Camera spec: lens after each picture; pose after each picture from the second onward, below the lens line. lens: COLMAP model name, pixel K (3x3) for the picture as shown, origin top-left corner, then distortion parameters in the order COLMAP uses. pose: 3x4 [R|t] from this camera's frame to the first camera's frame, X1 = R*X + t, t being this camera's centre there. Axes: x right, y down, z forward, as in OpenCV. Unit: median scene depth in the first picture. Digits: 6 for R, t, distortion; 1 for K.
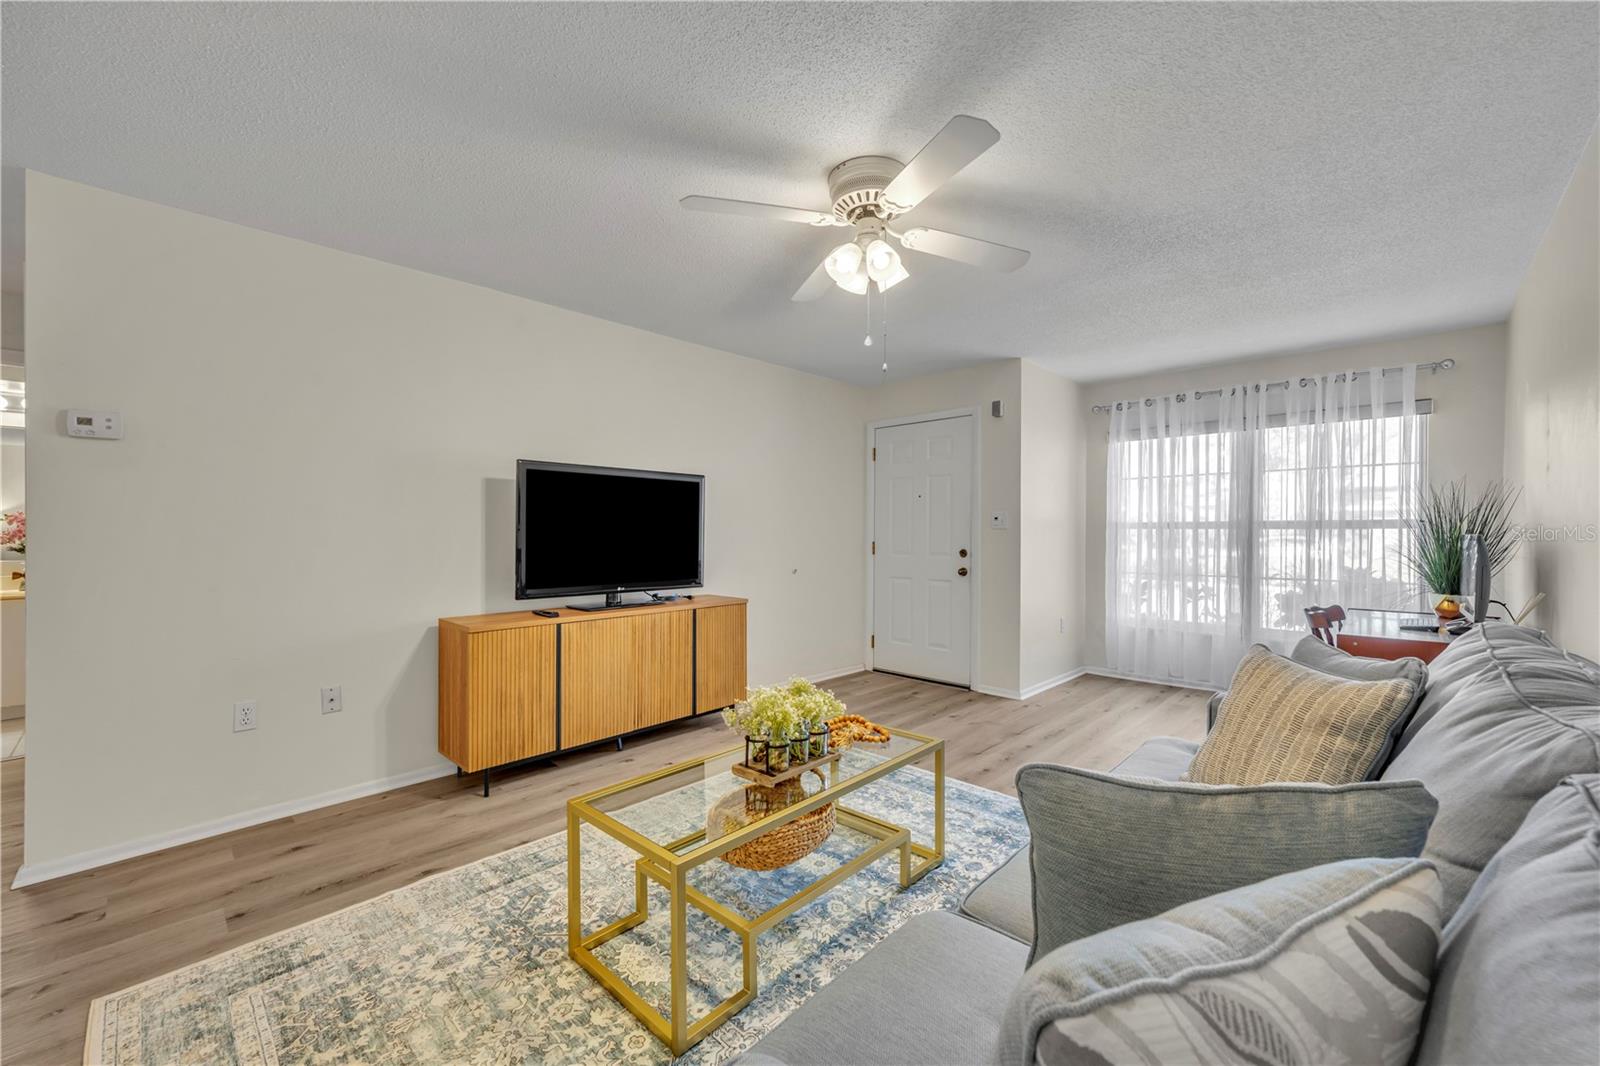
lens RADIAL K [[637.4, 0, 806.6], [0, 637.4, 533.8], [0, 0, 1]] dist [-0.003028, 0.001133]
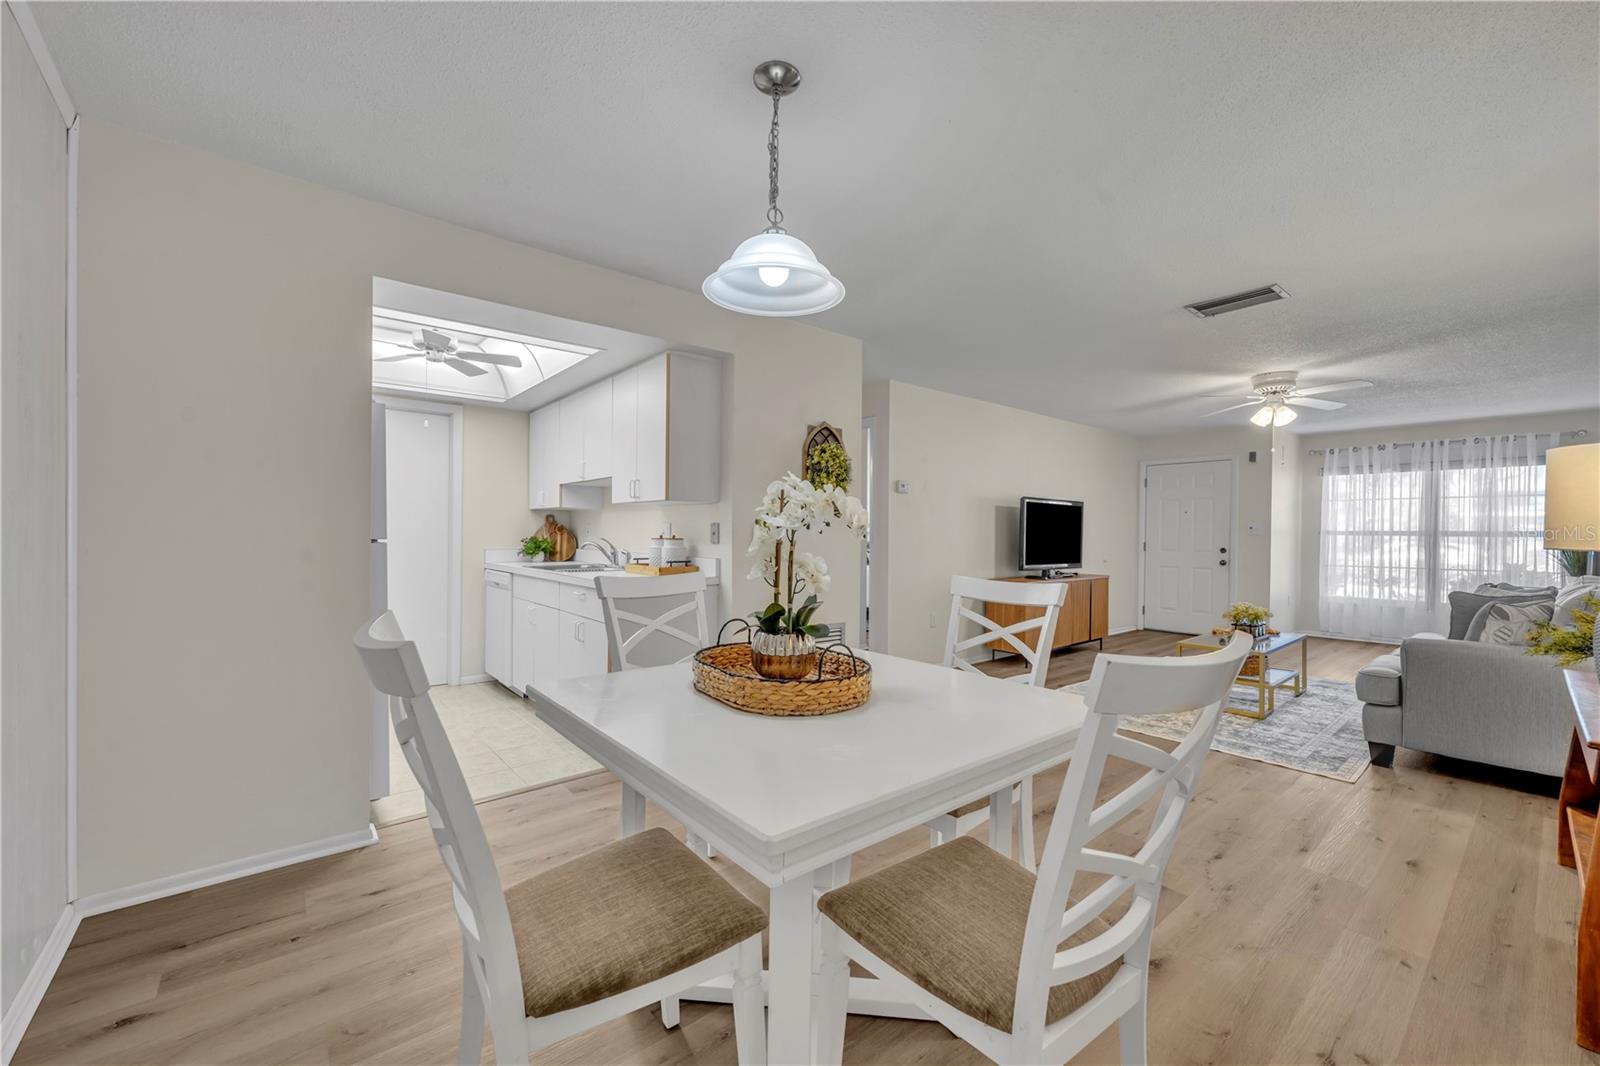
lens RADIAL K [[637.4, 0, 804.4], [0, 637.4, 533.8], [0, 0, 1]] dist [-0.003028, 0.001133]
pose [[0.993414, 0.008230, -0.114288, -0.598729], [-0.008366, 0.999965, -0.000711, 0.000042], [0.114278, 0.001662, 0.993447, -0.648642]]
